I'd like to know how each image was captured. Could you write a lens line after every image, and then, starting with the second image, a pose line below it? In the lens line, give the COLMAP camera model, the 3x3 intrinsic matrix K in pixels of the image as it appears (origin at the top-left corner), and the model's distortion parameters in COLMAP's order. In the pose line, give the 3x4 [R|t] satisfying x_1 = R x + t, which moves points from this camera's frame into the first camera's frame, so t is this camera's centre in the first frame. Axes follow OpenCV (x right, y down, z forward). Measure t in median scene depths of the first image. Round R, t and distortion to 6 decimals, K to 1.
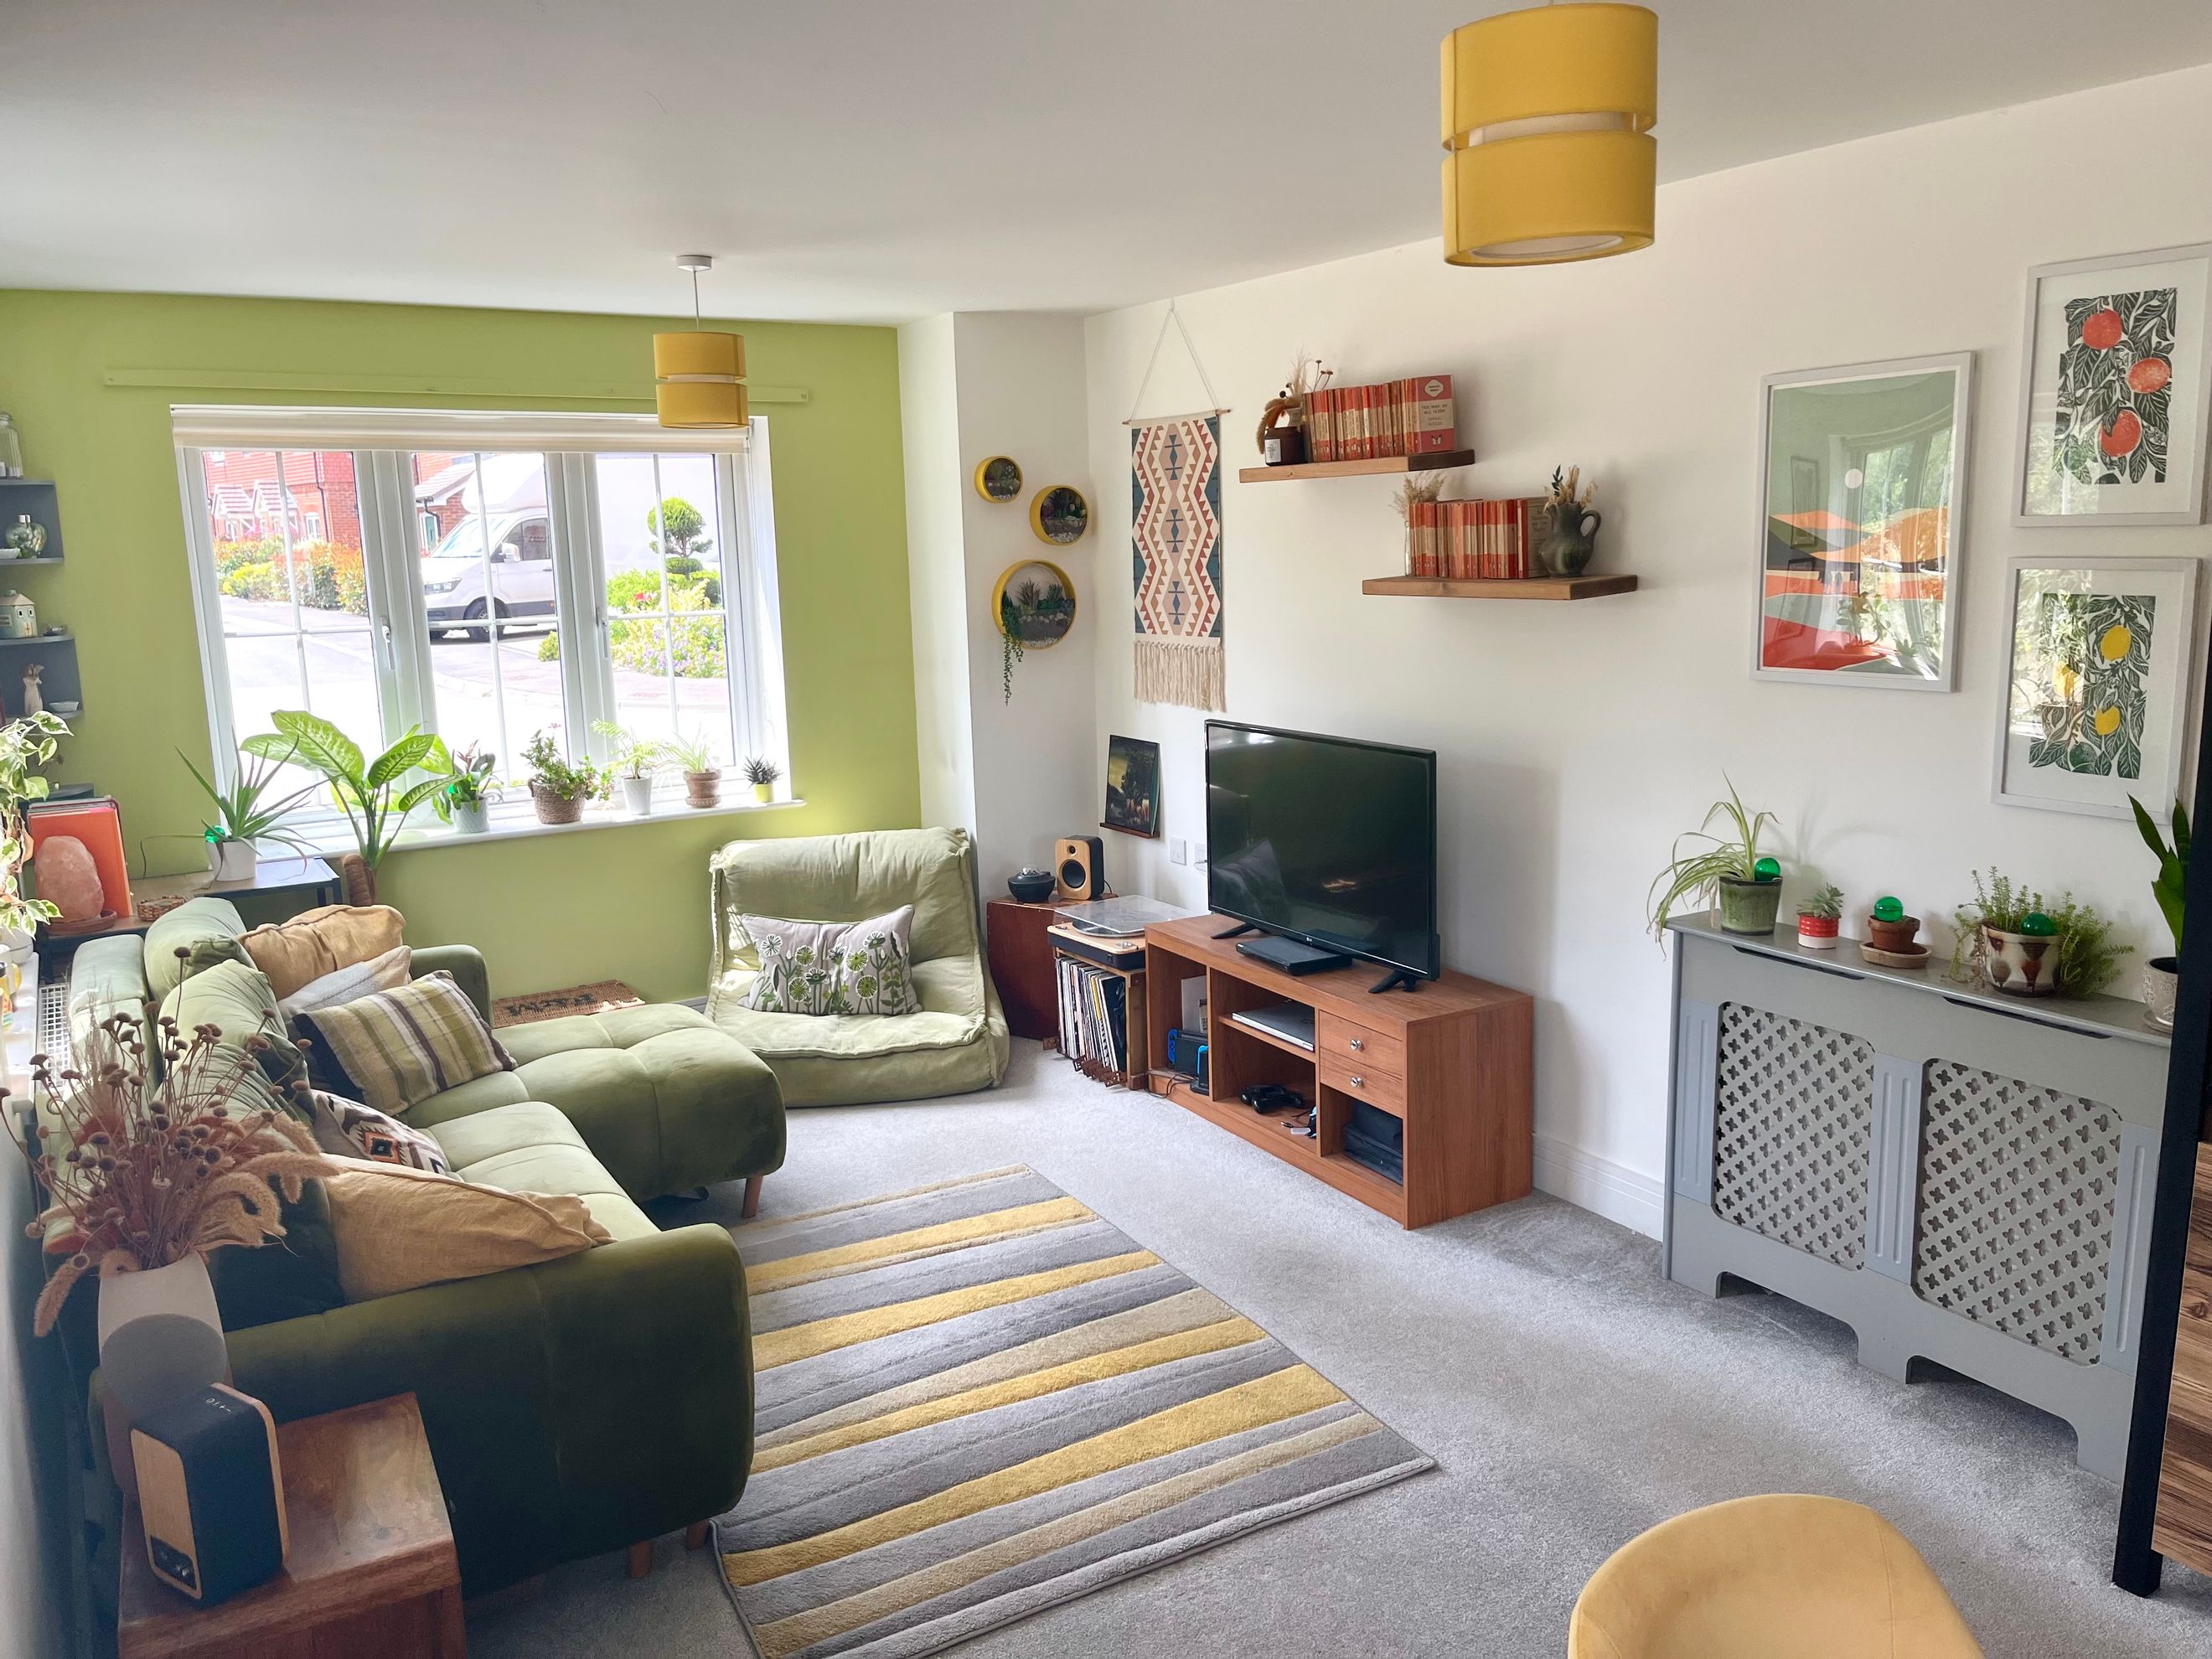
lens RADIAL K [[1703.7, 0, 1106.0], [0, 1703.7, 829.5], [0, 0, 1]] dist [0.085258, -0.137717]
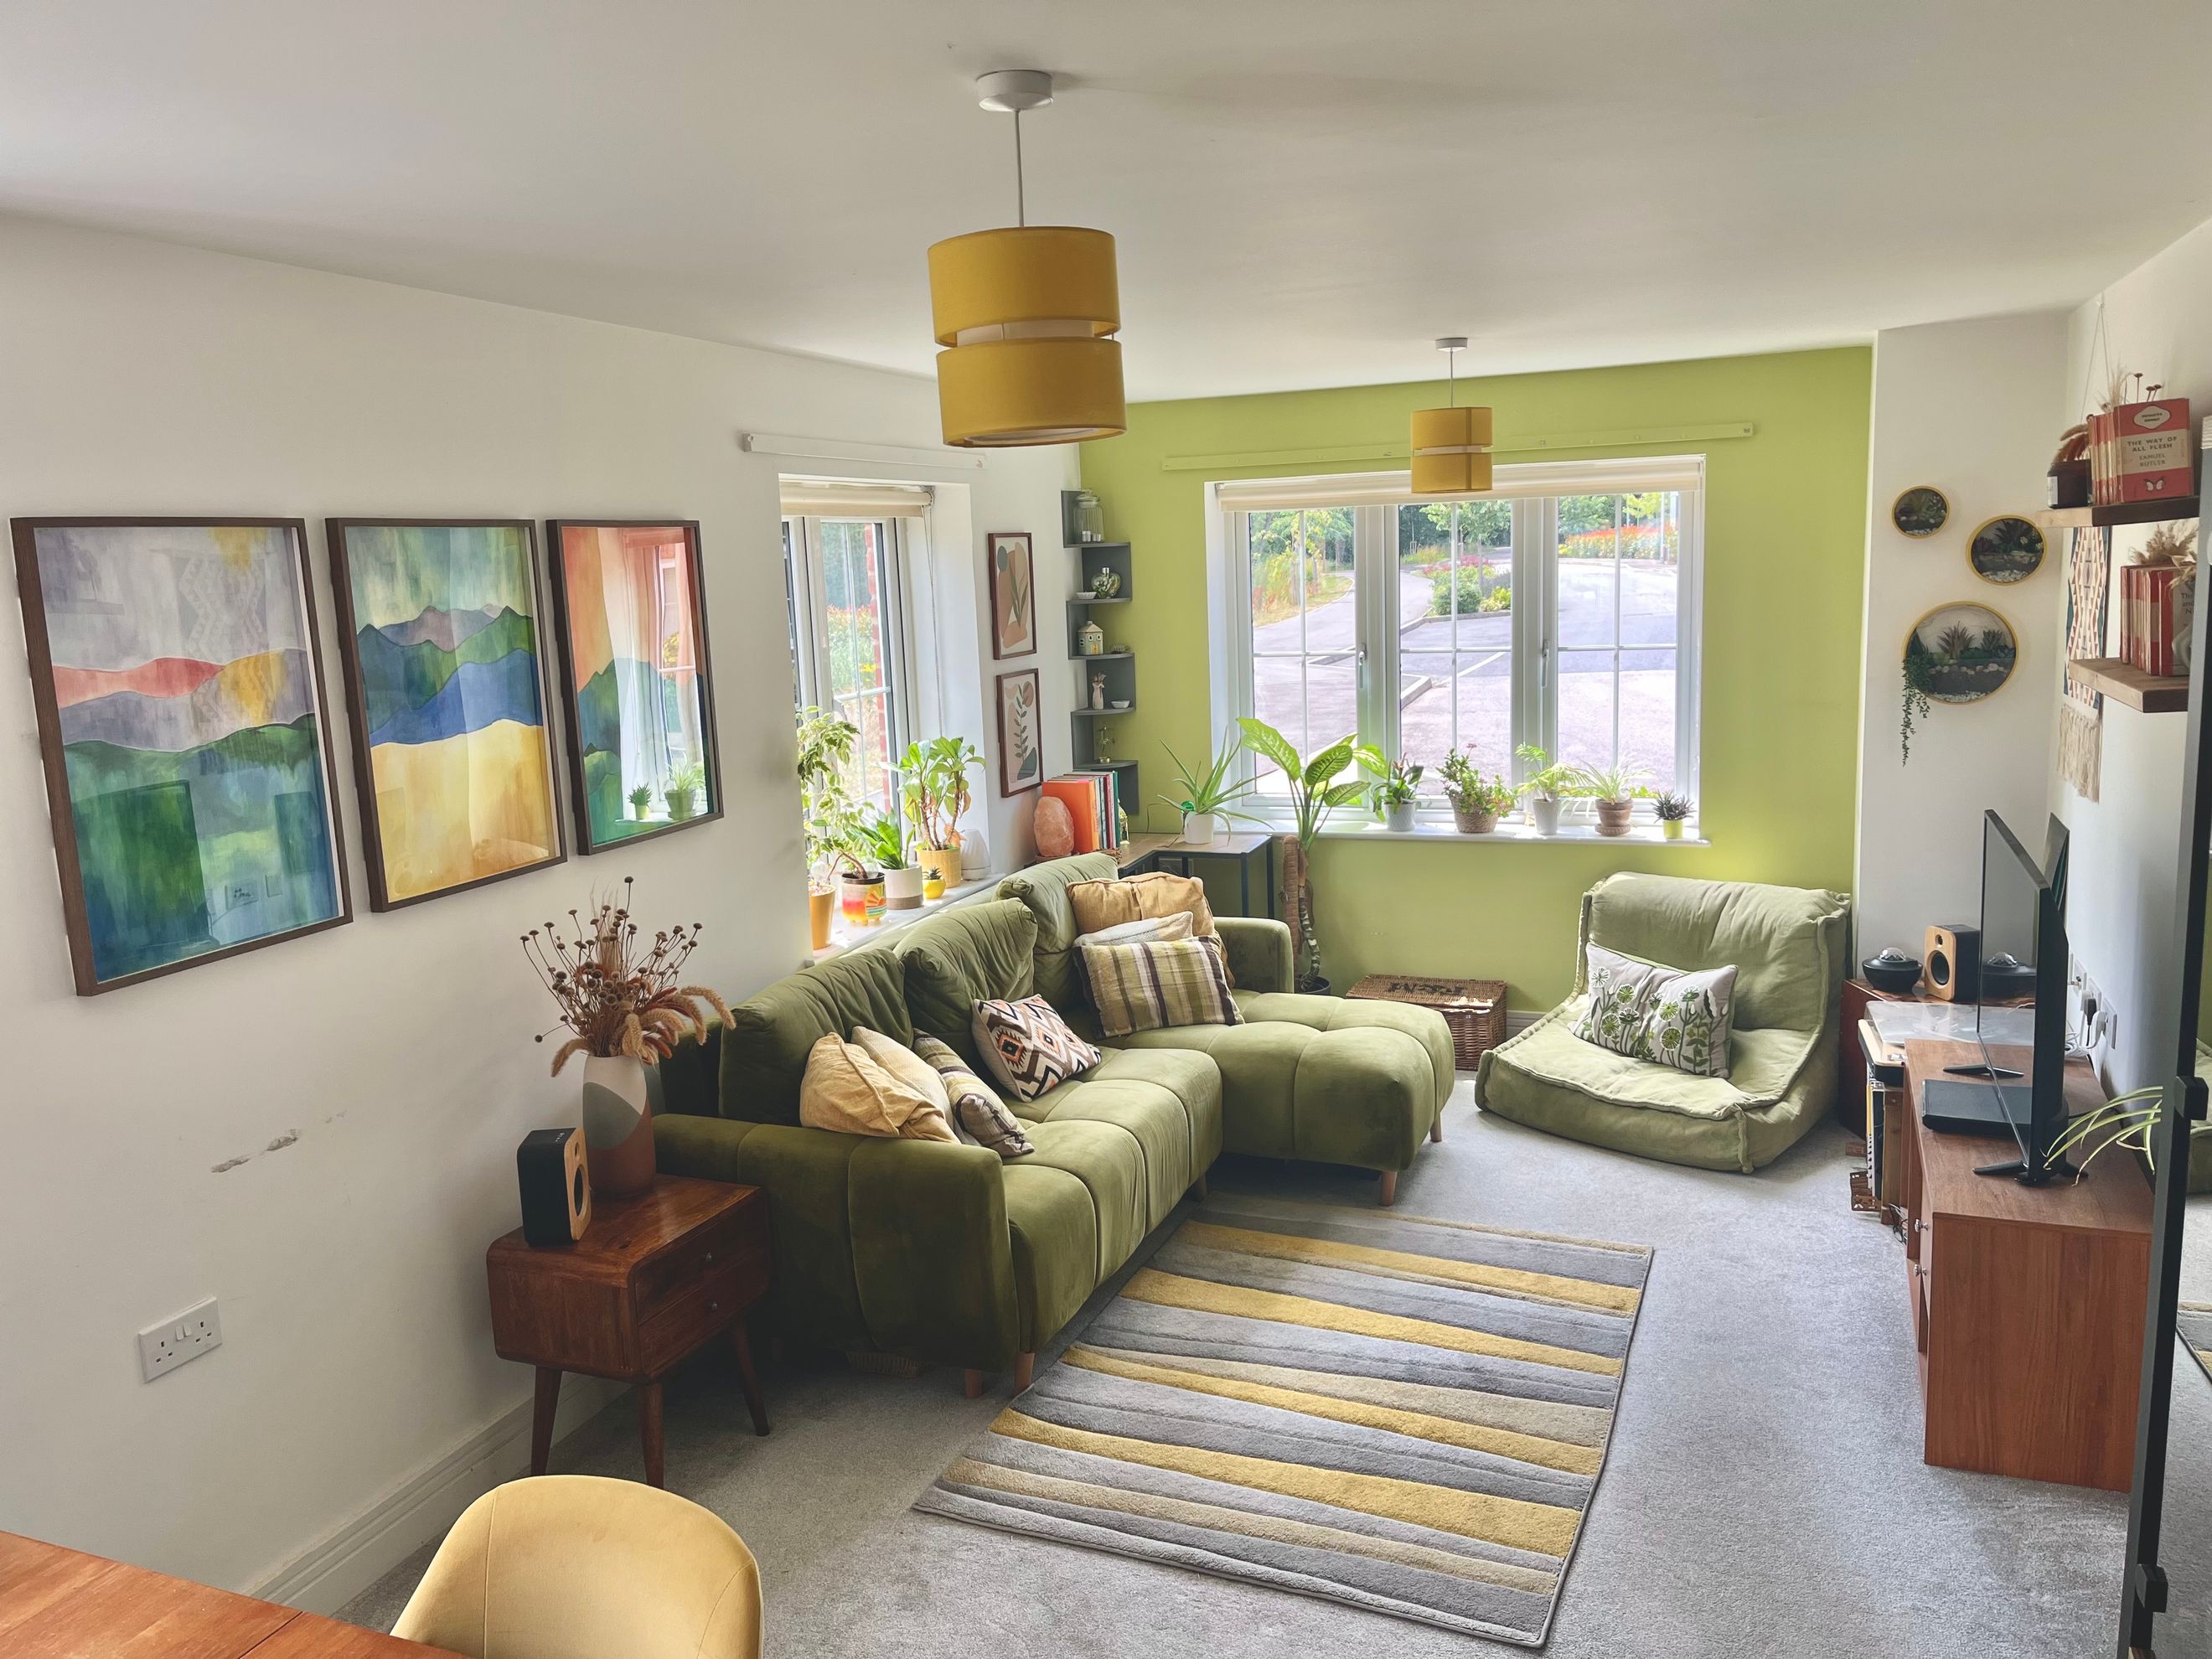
lens RADIAL K [[1703.7, 0, 1106.0], [0, 1703.7, 829.5], [0, 0, 1]] dist [0.085258, -0.137717]
pose [[0.590850, 0.129238, -0.796363, 0.437992], [-0.113947, 0.990559, 0.076212, -0.064890], [0.798694, 0.045714, 0.599998, 0.143639]]
